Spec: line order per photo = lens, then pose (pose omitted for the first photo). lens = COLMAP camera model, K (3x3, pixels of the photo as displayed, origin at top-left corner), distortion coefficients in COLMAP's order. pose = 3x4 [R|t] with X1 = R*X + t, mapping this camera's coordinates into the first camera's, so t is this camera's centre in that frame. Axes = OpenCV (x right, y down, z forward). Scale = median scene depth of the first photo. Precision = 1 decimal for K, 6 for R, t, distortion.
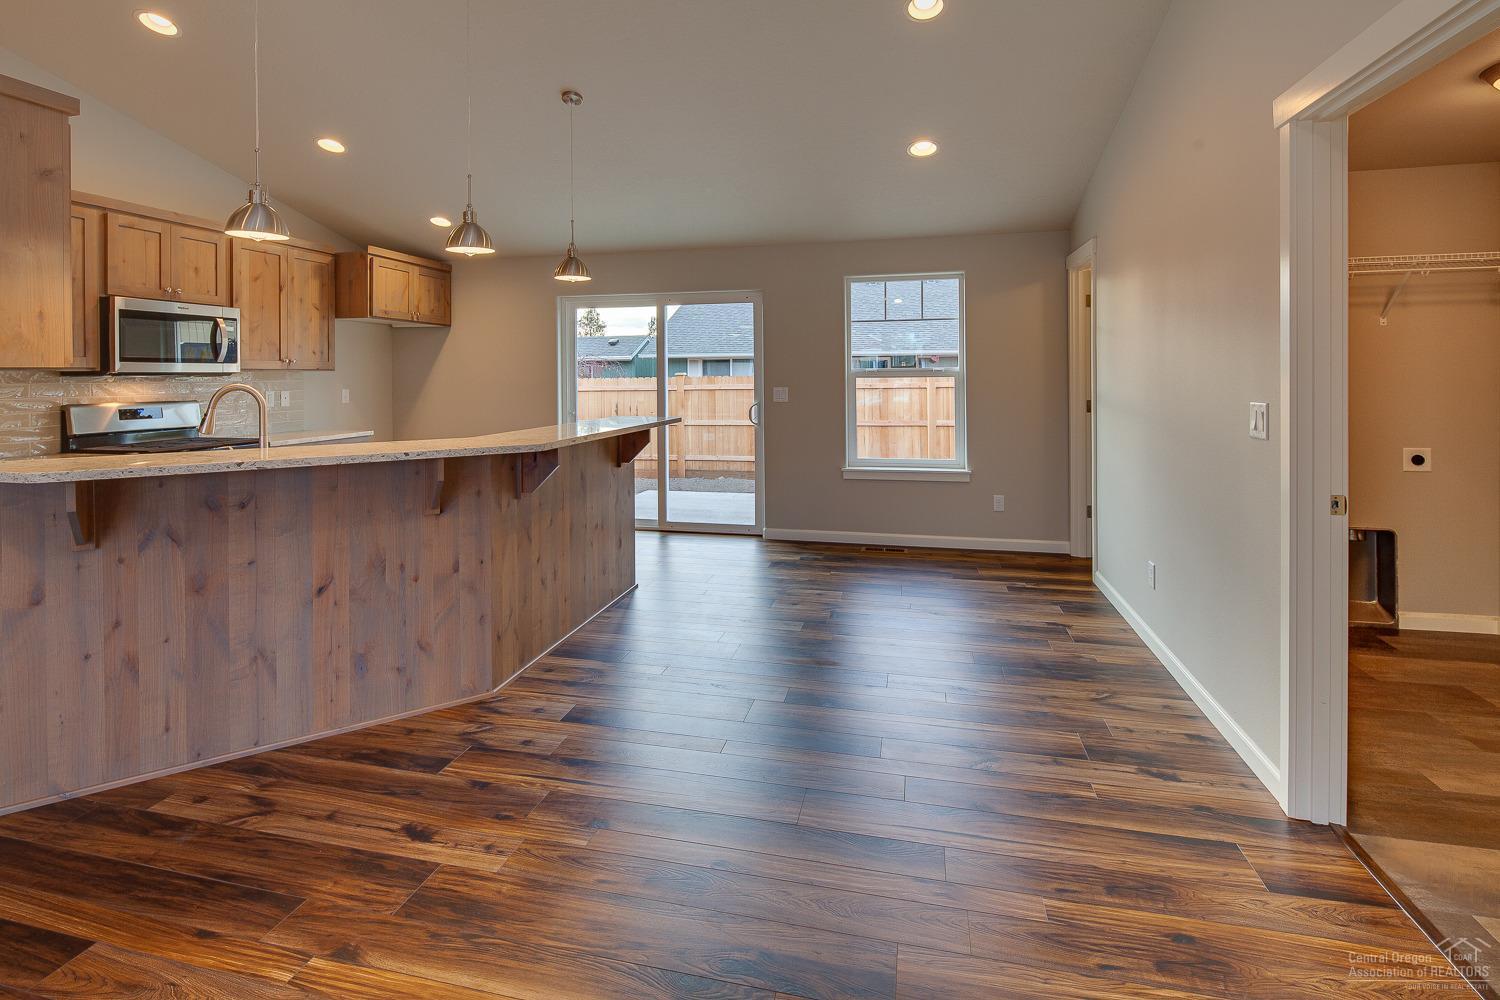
lens RADIAL K [[725.0, 0, 742.6], [0, 725.0, 376.5], [0, 0, 1]] dist [-0.001085, -0.002638]
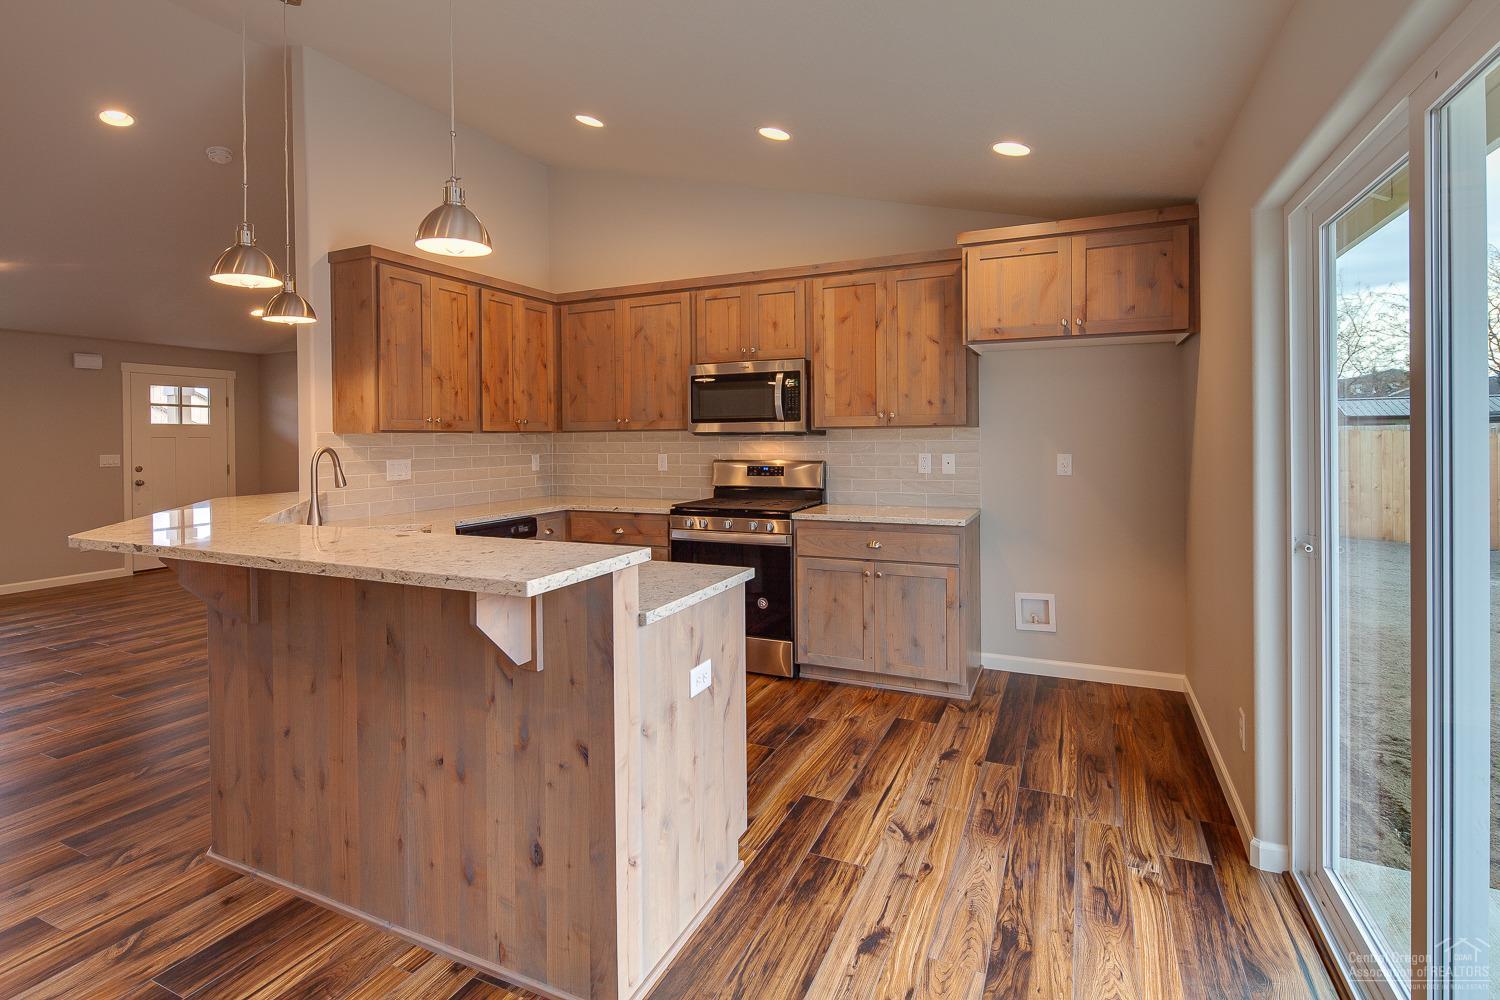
lens RADIAL K [[720.0, 0, 741.0], [0, 720.0, 443.8], [0, 0, 1]] dist [-0.001336, -0.001874]
pose [[-0.197174, 0.017850, -0.980206, 0.246677], [0.007231, 0.999834, 0.016753, -0.007588], [0.980342, -0.003785, -0.197270, 1.479102]]
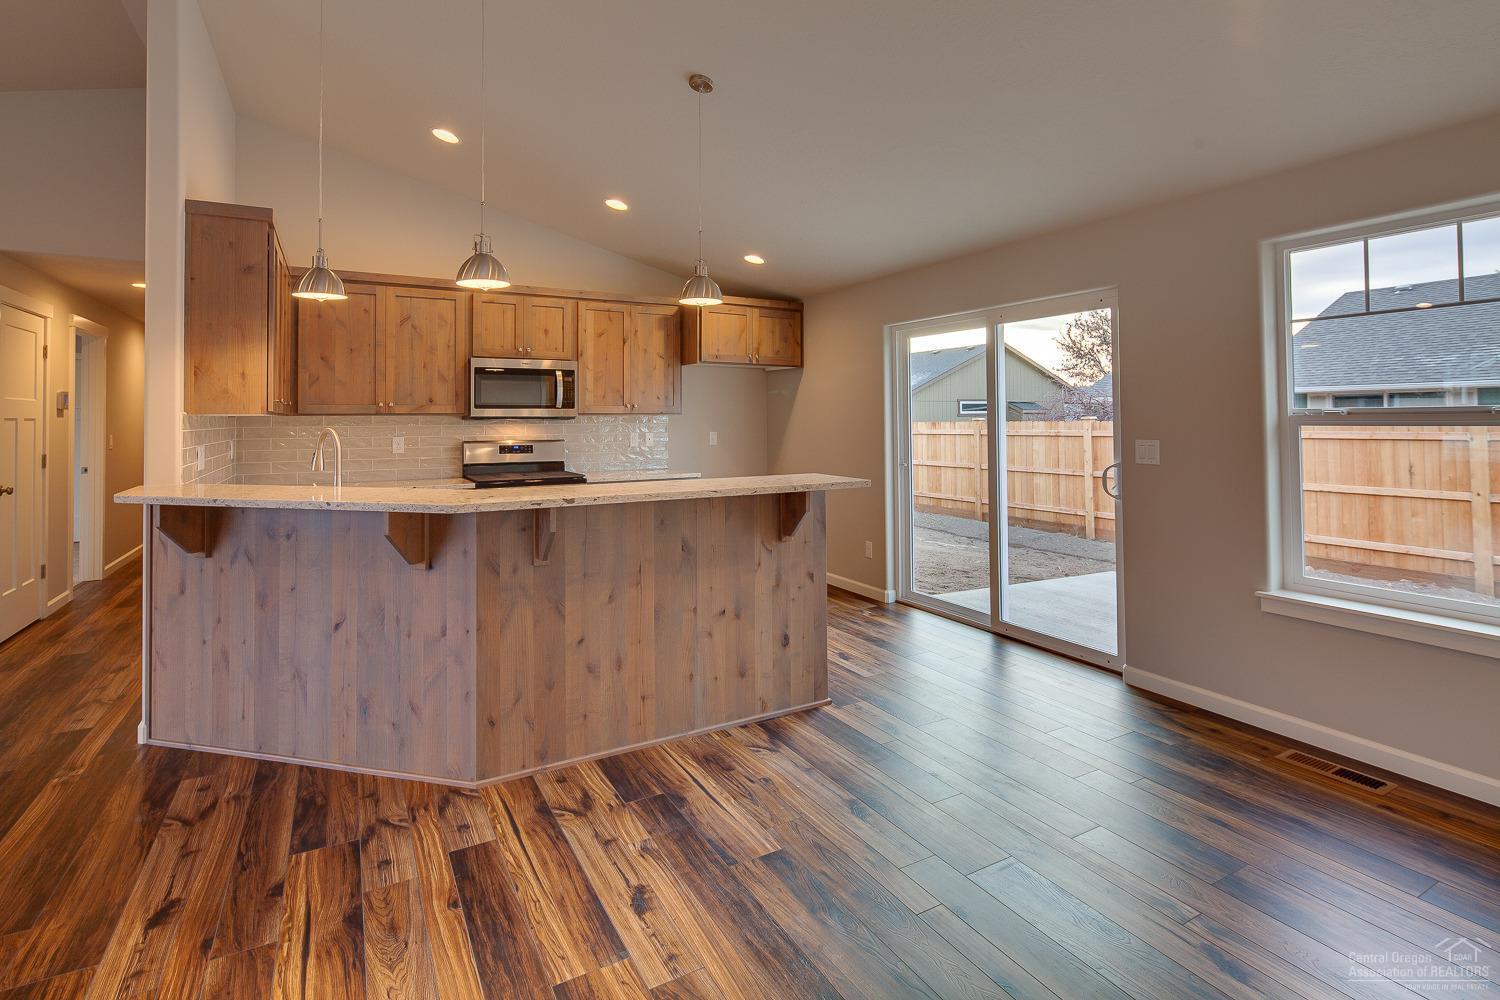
lens RADIAL K [[725.7, 0, 742.4], [0, 725.7, 401.1], [0, 0, 1]] dist [-0.001503, -0.002298]
pose [[0.676308, -0.015455, -0.736457, 0.456061], [-0.001334, 0.999753, -0.022205, -0.006630], [0.736618, 0.015999, 0.676120, 0.552394]]
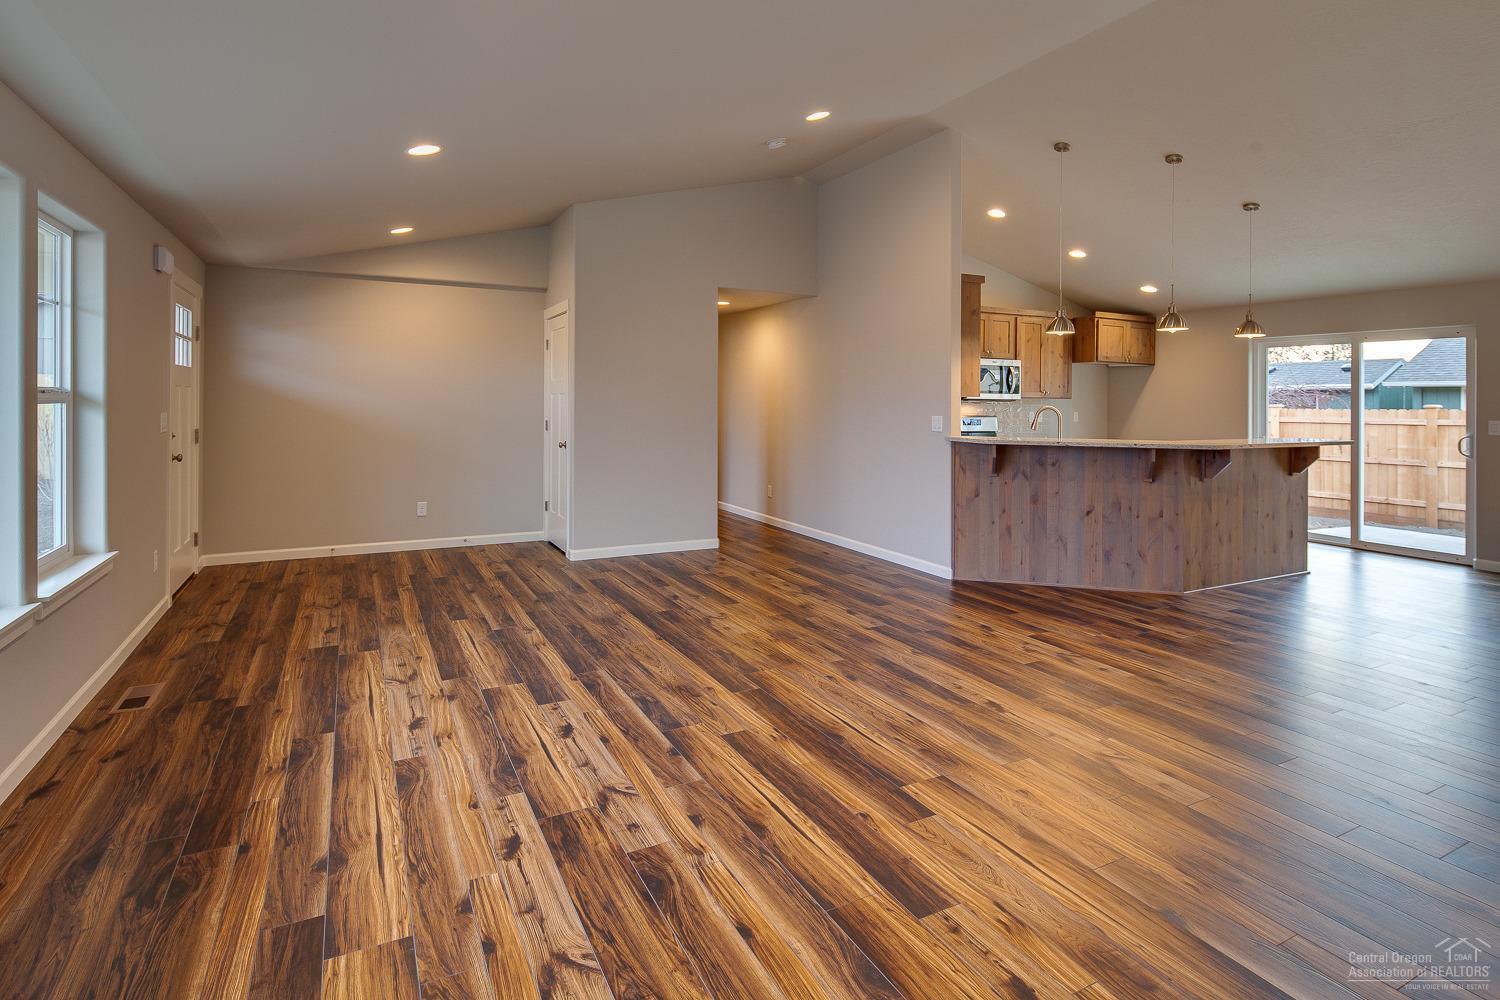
lens RADIAL K [[777.9, 0, 766.7], [0, 777.9, 391.4], [0, 0, 1]] dist [0.015417, -0.001750]
pose [[0.670936, 0.004709, -0.741501, 0.300146], [-0.017130, 0.999811, -0.009151, 0.002562], [0.741318, 0.018841, 0.670890, -0.809283]]
